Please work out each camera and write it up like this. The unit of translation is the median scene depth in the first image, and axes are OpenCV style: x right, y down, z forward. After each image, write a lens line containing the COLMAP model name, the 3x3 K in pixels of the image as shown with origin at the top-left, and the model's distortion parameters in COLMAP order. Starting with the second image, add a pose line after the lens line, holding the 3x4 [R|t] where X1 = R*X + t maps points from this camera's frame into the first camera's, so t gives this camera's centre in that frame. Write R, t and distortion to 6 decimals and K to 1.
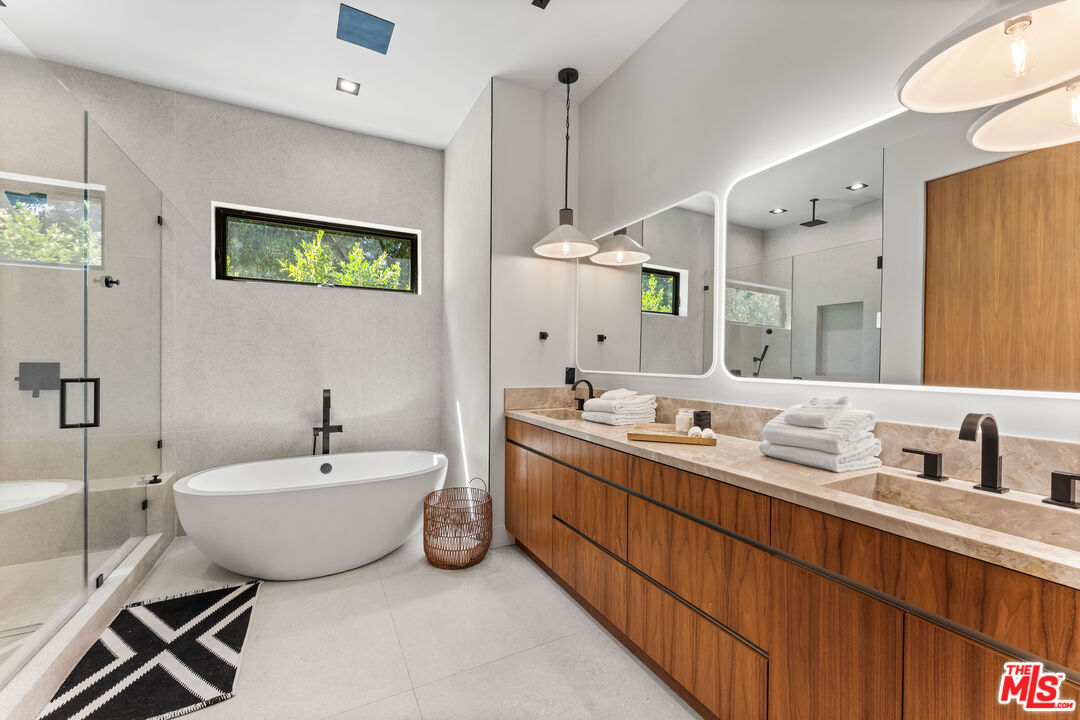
lens RADIAL K [[426.7, 0, 534.5], [0, 426.7, 360.8], [0, 0, 1]] dist [0.003961, -0.001344]
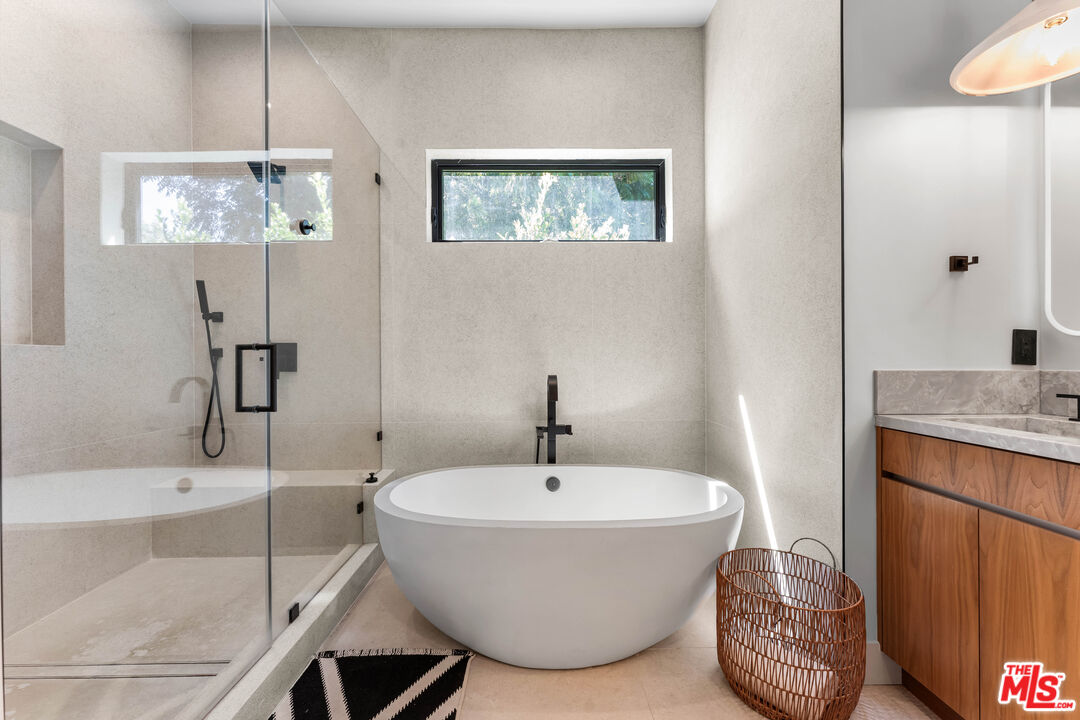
lens RADIAL K [[426.7, 0, 539.9], [0, 426.7, 362.3], [0, 0, 1]] dist [0.003961, -0.001344]
pose [[0.896587, -0.010907, -0.442732, -0.193651], [0.009786, 0.999941, -0.004817, 0.051273], [0.442759, -0.000014, 0.896641, 0.356813]]
